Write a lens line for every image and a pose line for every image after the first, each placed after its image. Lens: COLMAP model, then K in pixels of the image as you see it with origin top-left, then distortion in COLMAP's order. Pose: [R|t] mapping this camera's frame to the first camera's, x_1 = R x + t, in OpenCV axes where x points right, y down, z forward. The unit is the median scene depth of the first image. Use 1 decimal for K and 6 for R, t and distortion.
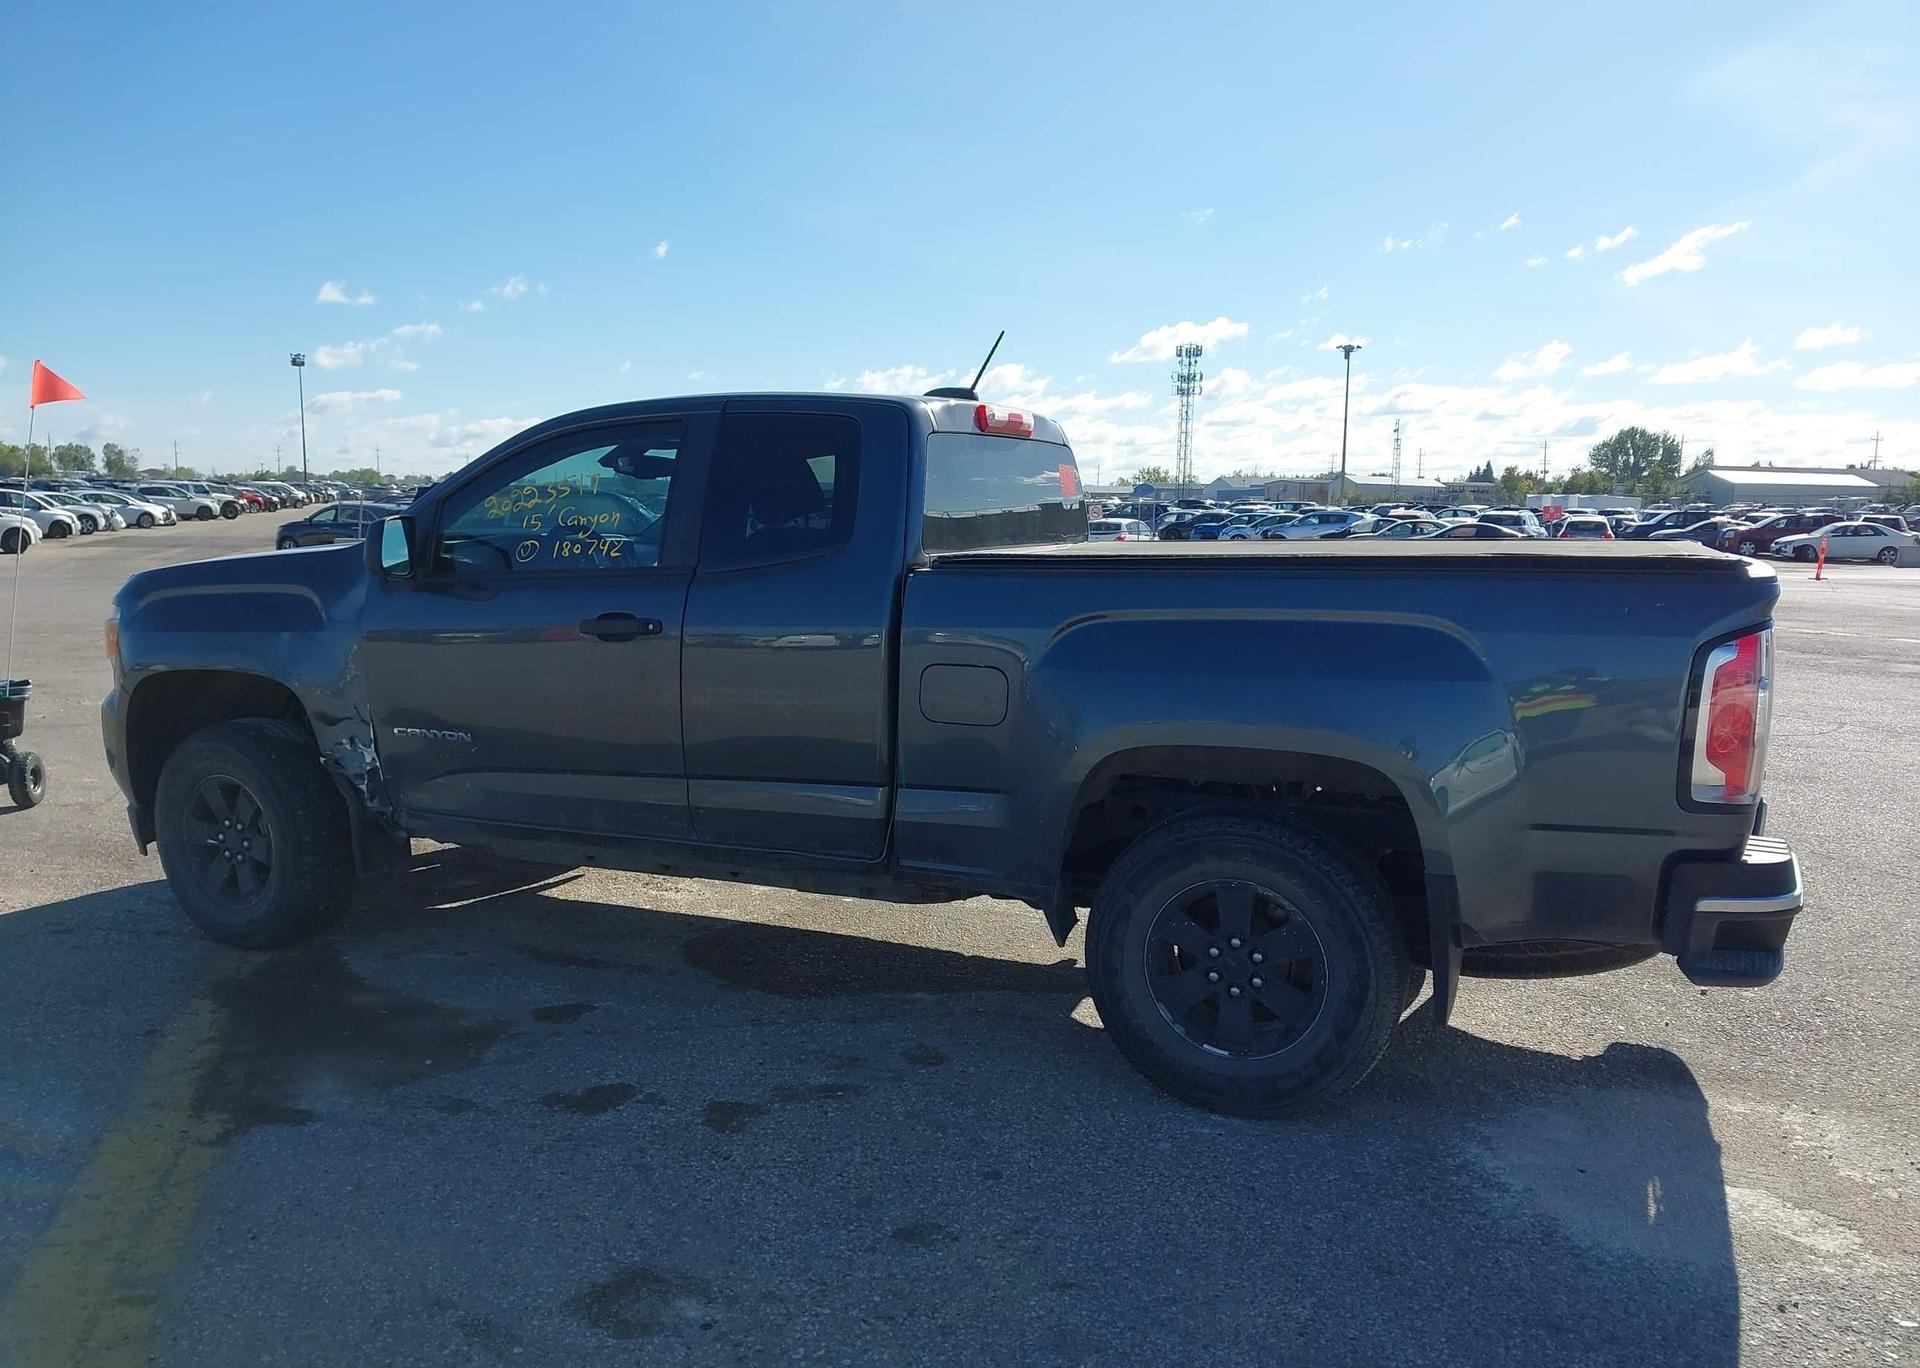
lens RADIAL K [[1511.1, 0, 941.3], [0, 1511.1, 699.7], [0, 0, 1]] dist [0.045820, -0.069131]
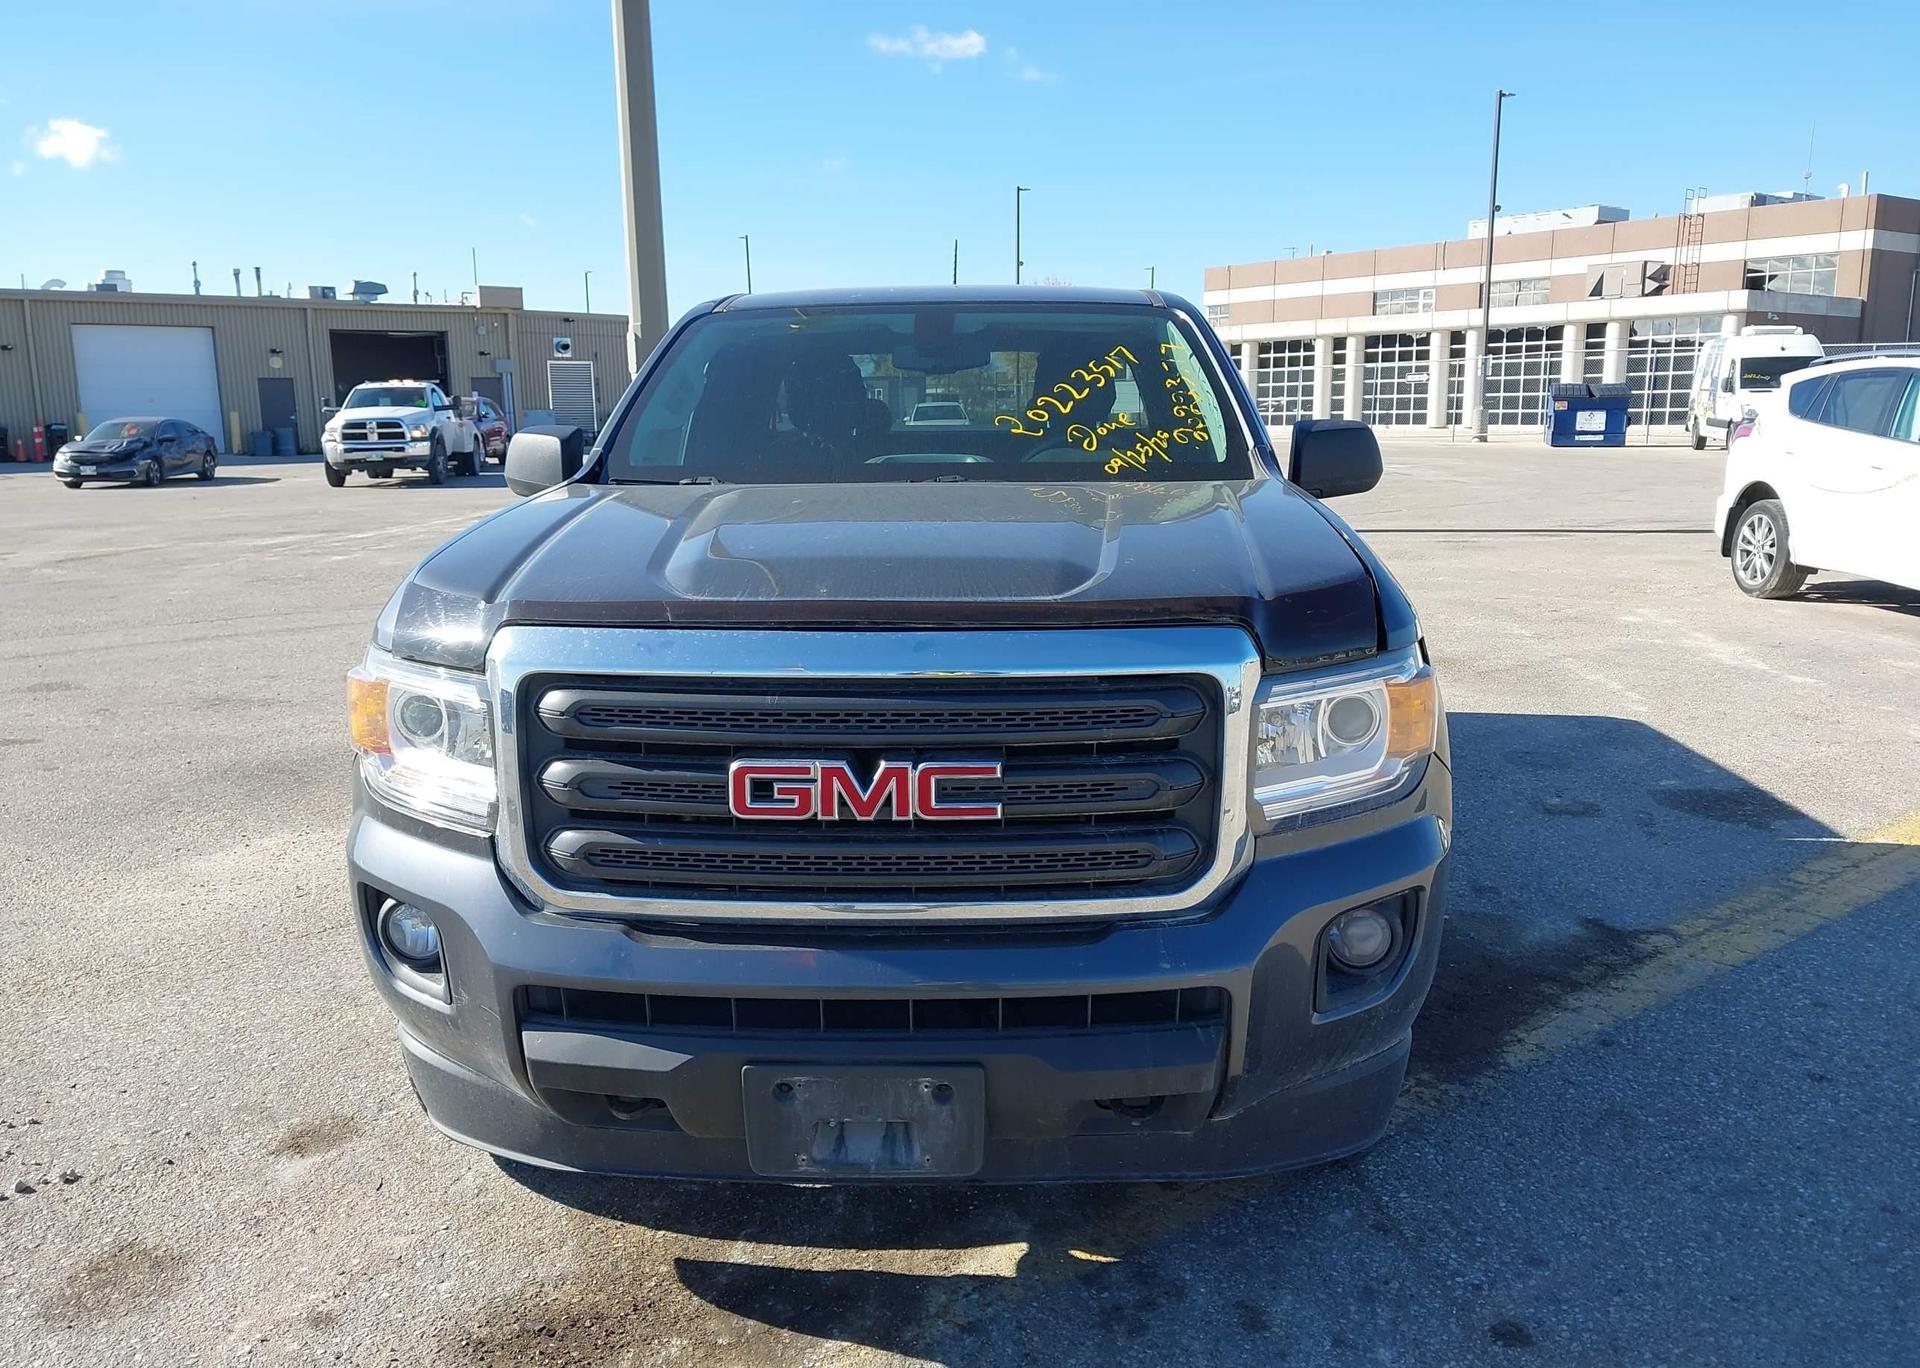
lens RADIAL K [[1511.1, 0, 941.6], [0, 1511.1, 688.3], [0, 0, 1]] dist [0.045820, -0.069131]
pose [[-0.359893, -0.177984, 0.915860, -1.027558], [0.131588, 0.962140, 0.238686, -0.198020], [-0.923667, 0.206418, -0.322847, 1.439990]]
